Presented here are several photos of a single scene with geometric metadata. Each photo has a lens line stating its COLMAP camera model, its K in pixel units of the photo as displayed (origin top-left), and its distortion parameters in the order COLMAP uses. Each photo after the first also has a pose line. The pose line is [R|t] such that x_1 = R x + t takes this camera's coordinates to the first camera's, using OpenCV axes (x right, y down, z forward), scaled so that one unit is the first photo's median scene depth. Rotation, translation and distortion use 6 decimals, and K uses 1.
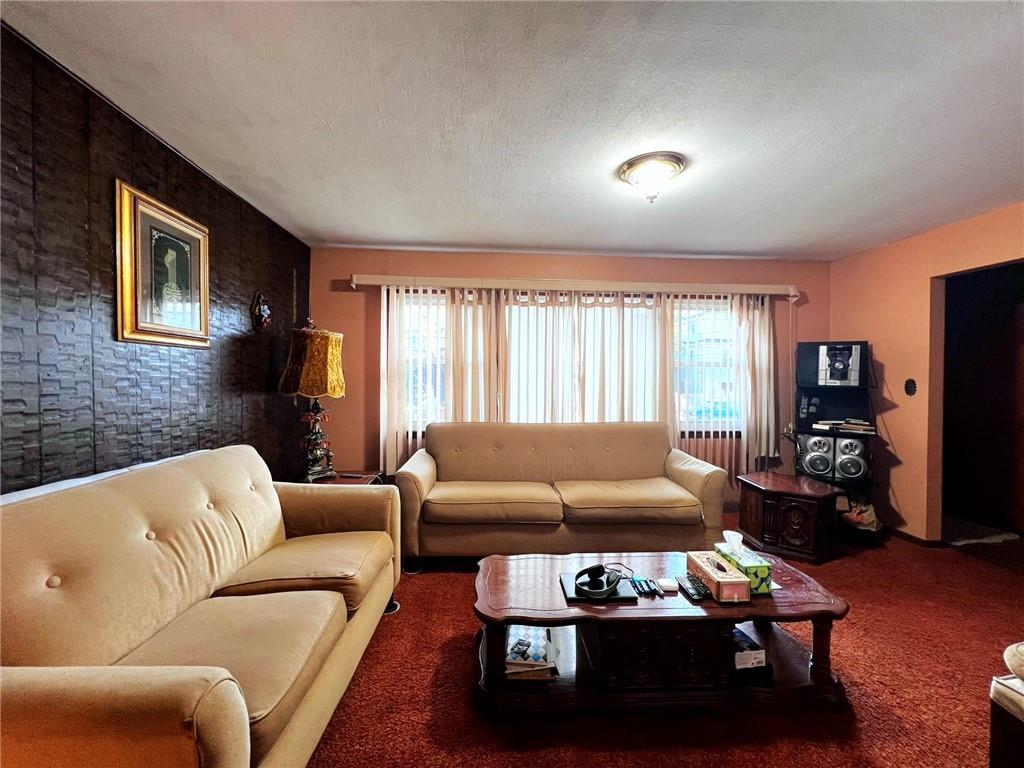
lens RADIAL K [[406.7, 0, 510.7], [0, 406.7, 382.3], [0, 0, 1]] dist [-0.001439, 0.000338]
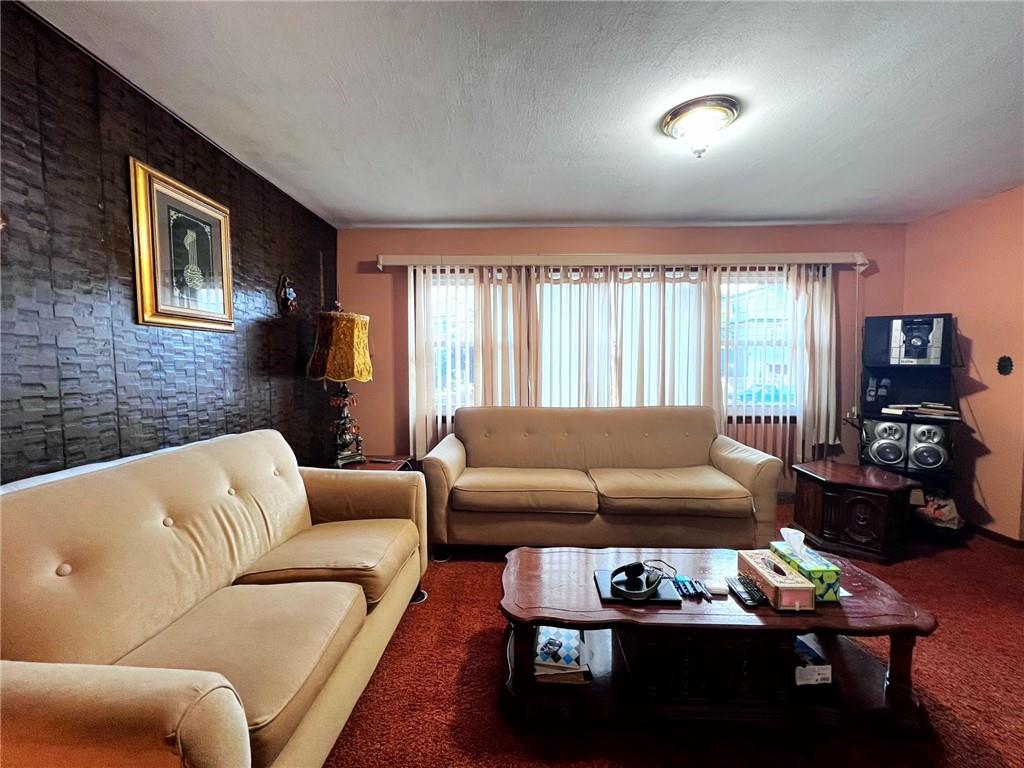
lens RADIAL K [[408.4, 0, 511.2], [0, 408.4, 382.1], [0, 0, 1]] dist [-0.005603, 0.001987]
pose [[0.996390, -0.005977, -0.084681, 0.010544], [0.009102, 0.999290, 0.036571, 0.006891], [0.084402, -0.037210, 0.995737, 0.056881]]
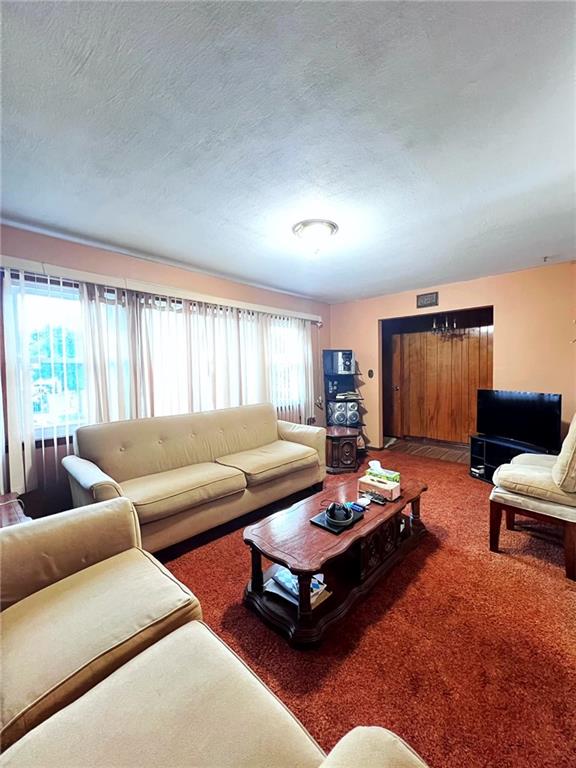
lens RADIAL K [[305.0, 0, 285.3], [0, 305.0, 385.5], [0, 0, 1]] dist [-0.001439, 0.000338]
pose [[0.735493, -0.054374, 0.675347, -0.408095], [0.034174, 0.998483, 0.043173, -0.011631], [-0.676670, -0.008674, 0.736235, 0.221066]]
